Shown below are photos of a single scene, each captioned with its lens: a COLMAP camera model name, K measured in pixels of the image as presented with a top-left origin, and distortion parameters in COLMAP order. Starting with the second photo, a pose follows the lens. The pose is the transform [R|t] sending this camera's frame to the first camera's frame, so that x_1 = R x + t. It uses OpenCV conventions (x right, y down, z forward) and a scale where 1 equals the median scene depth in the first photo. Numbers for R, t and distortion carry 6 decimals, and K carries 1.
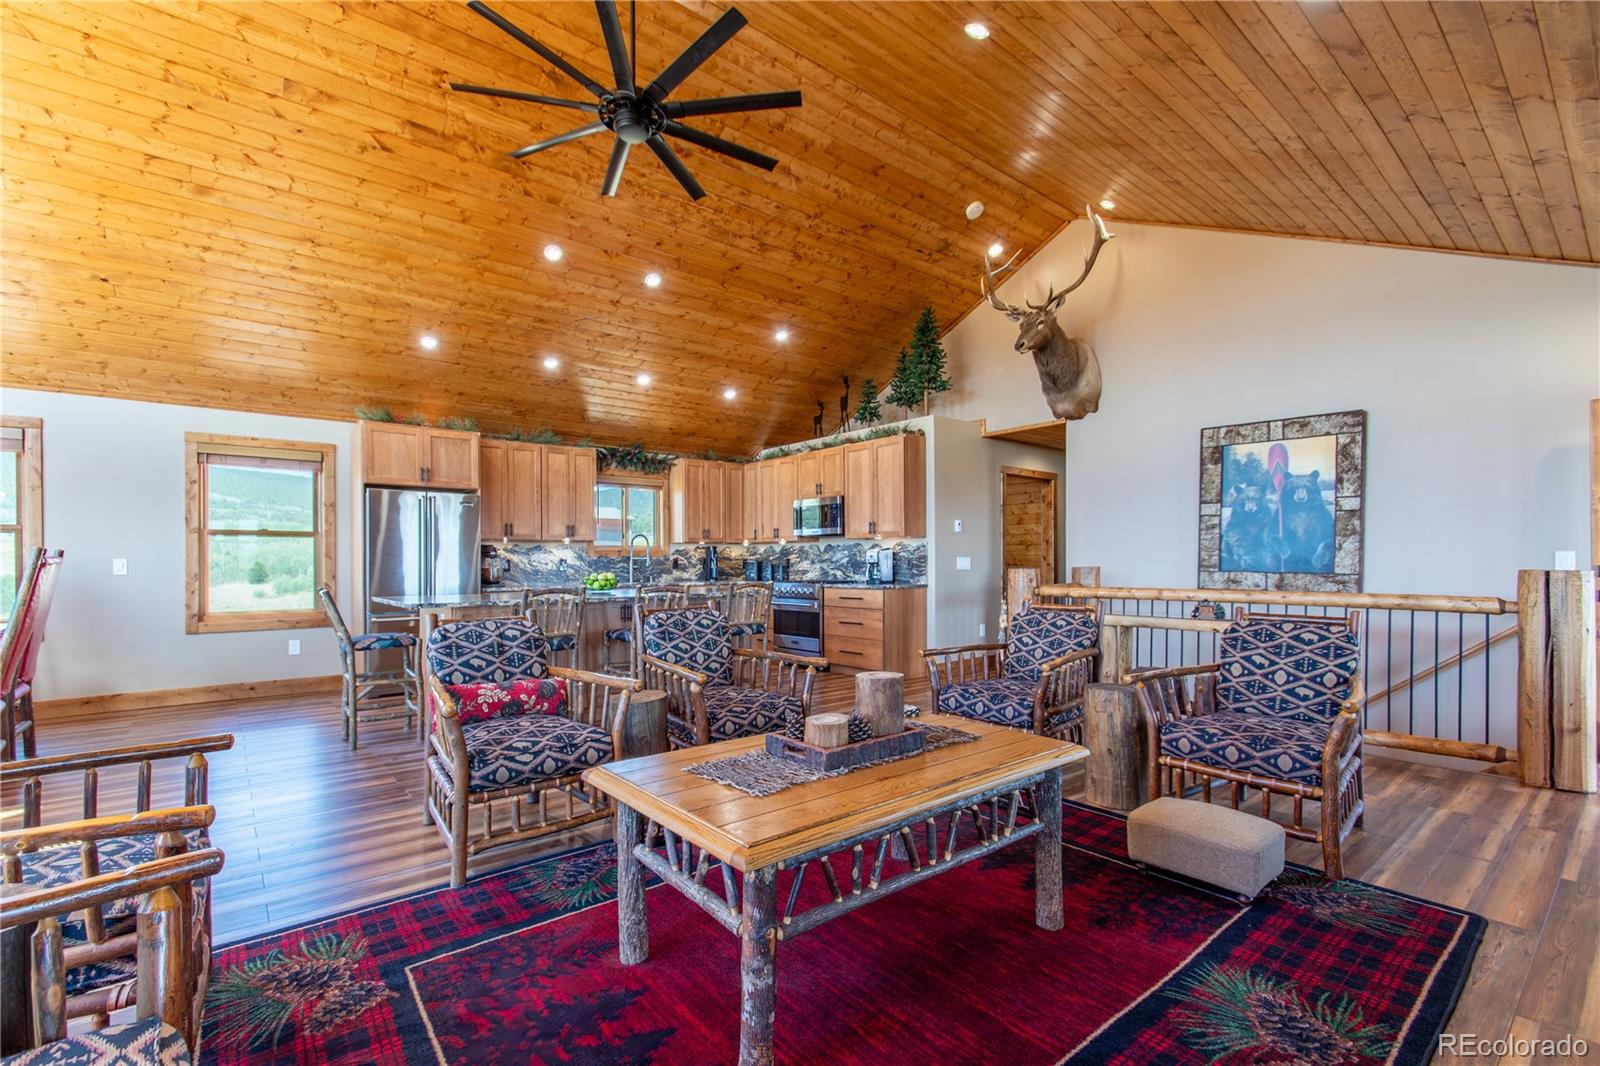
lens RADIAL K [[710.0, 0, 773.9], [0, 710.0, 566.5], [0, 0, 1]] dist [0.007857, -0.008520]
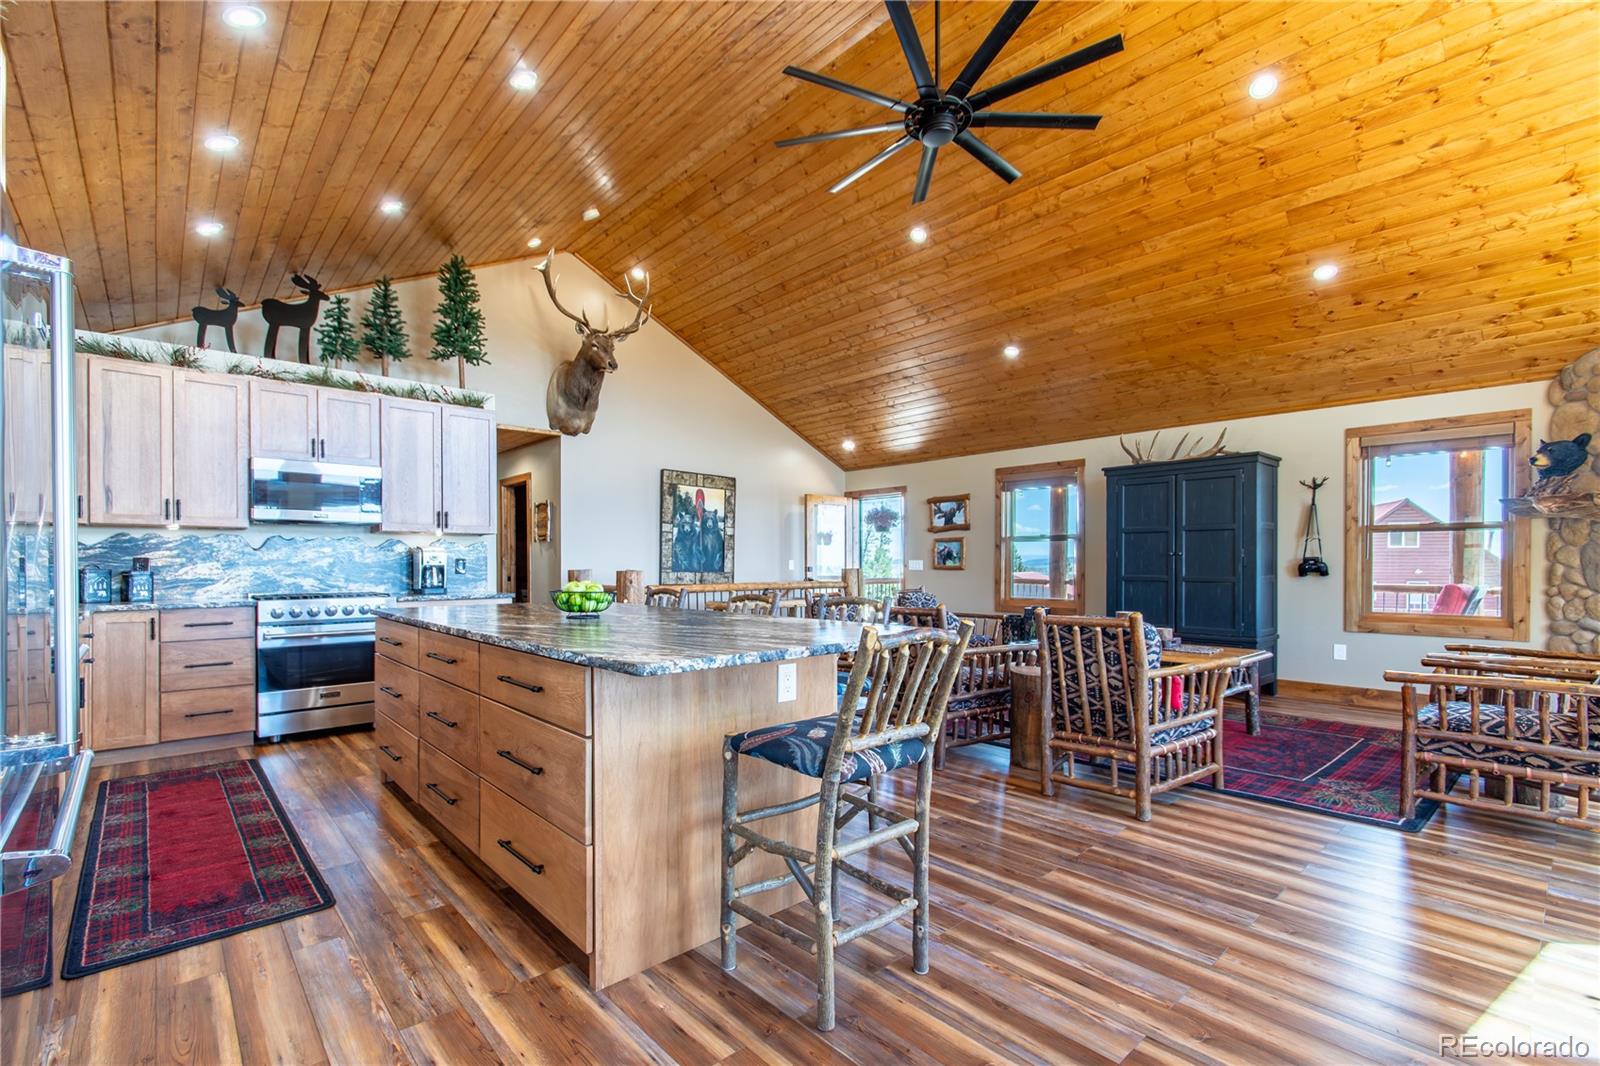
lens RADIAL K [[710.0, 0, 773.9], [0, 710.0, 566.5], [0, 0, 1]] dist [0.007857, -0.008520]
pose [[-0.045407, 0.003786, 0.998961, -0.825278], [0.010810, 0.999936, -0.003298, 0.002756], [-0.998910, 0.010649, -0.045445, 0.895636]]
